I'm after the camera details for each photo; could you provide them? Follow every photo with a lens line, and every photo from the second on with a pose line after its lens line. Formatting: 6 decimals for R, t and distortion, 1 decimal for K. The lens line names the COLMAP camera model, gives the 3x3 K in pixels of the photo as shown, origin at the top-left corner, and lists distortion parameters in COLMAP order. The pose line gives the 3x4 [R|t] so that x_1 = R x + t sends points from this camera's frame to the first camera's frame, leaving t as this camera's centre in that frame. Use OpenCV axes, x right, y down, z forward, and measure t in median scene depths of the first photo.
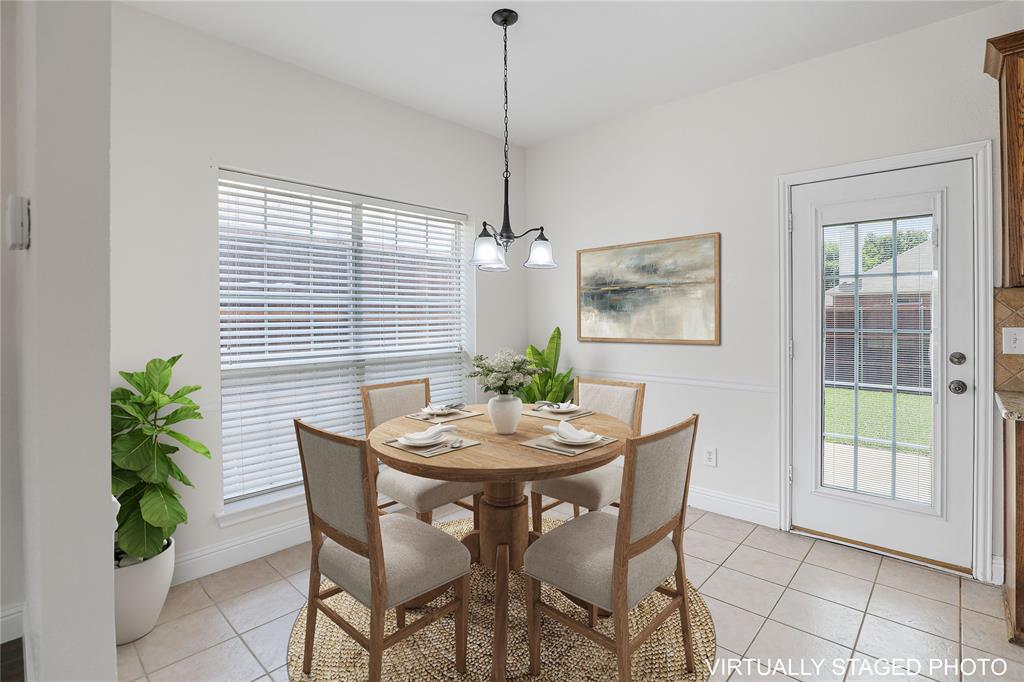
lens RADIAL K [[485.8, 0, 513.7], [0, 485.8, 317.8], [0, 0, 1]] dist [-0.030550, 0.001286]
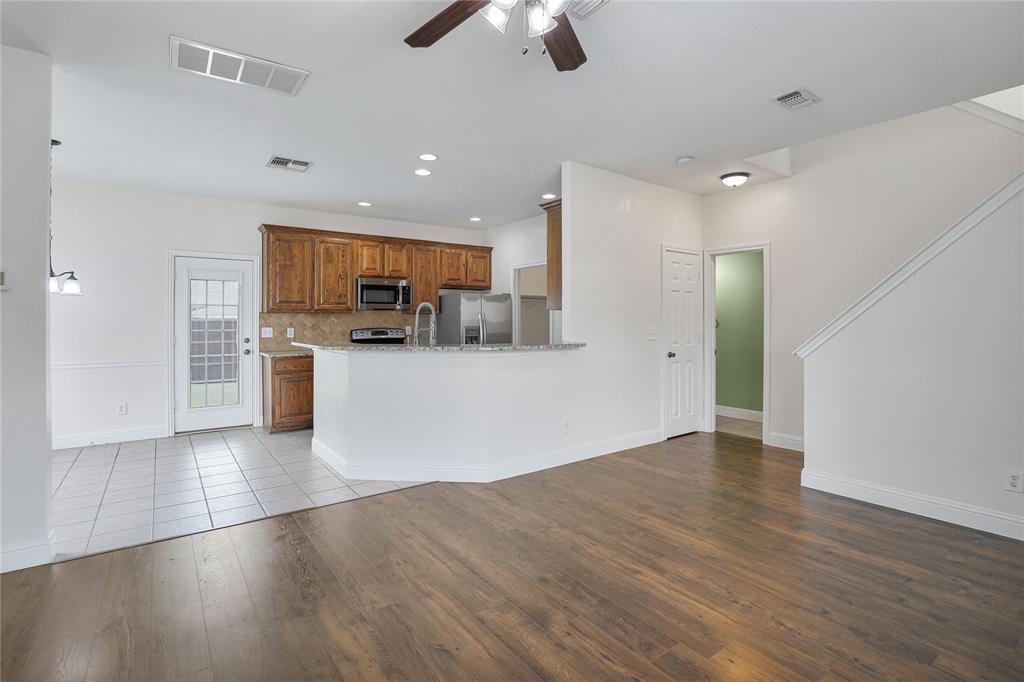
lens RADIAL K [[485.8, 0, 513.7], [0, 485.8, 317.8], [0, 0, 1]] dist [-0.030550, 0.001286]
pose [[0.186059, 0.011830, 0.982467, -1.284735], [0.006766, 0.999888, -0.013322, 0.010435], [-0.982515, 0.009126, 0.185958, -0.846130]]
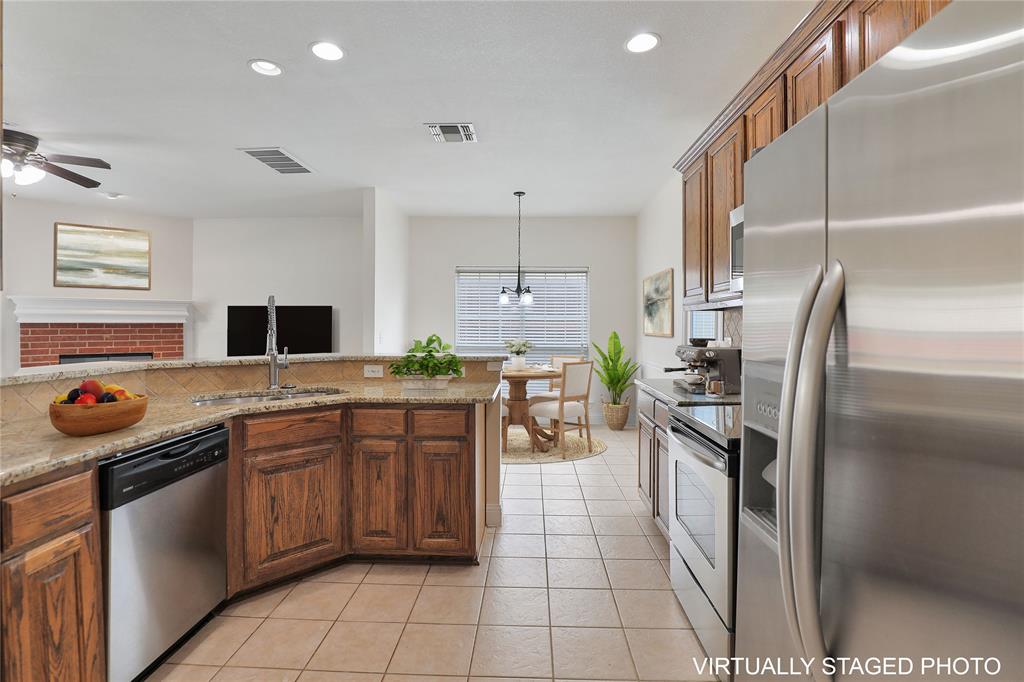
lens RADIAL K [[493.8, 0, 516.6], [0, 493.8, 332.4], [0, 0, 1]] dist [-0.028386, 0.001928]
pose [[0.655474, 0.019912, -0.754955, 1.702246], [-0.010633, 0.999797, 0.017139, -0.012782], [0.755143, -0.003207, 0.655552, -0.519242]]
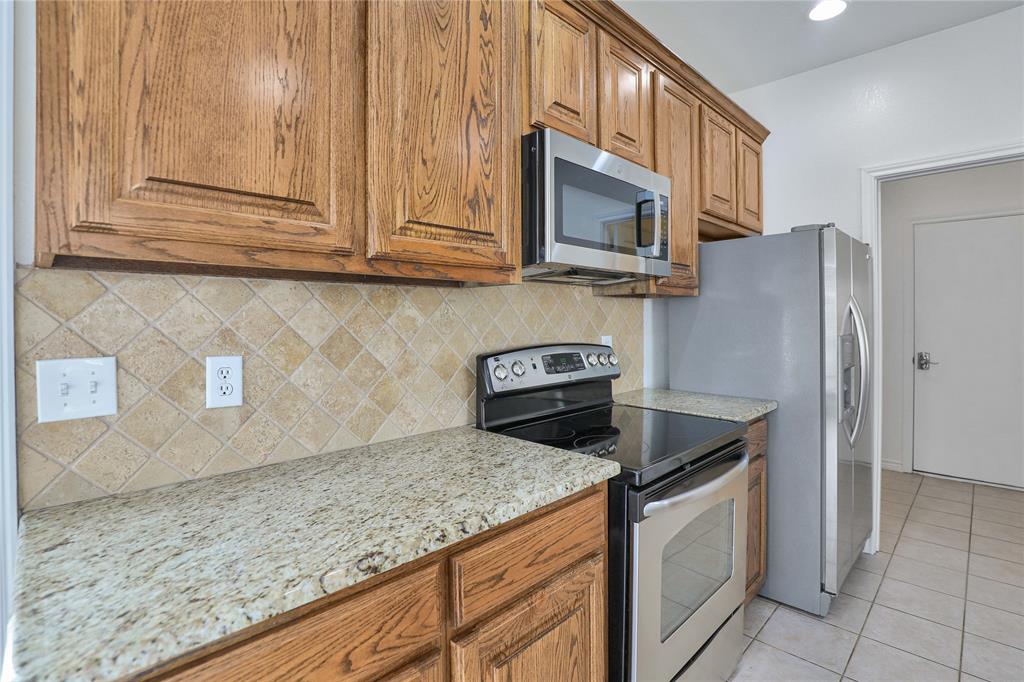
lens RADIAL K [[485.8, 0, 513.7], [0, 485.8, 317.8], [0, 0, 1]] dist [-0.030550, 0.001286]
pose [[0.033939, 0.011643, 0.999356, 0.595357], [0.011961, 0.999856, -0.012055, -0.007460], [-0.999352, 0.012363, 0.033795, 0.526509]]
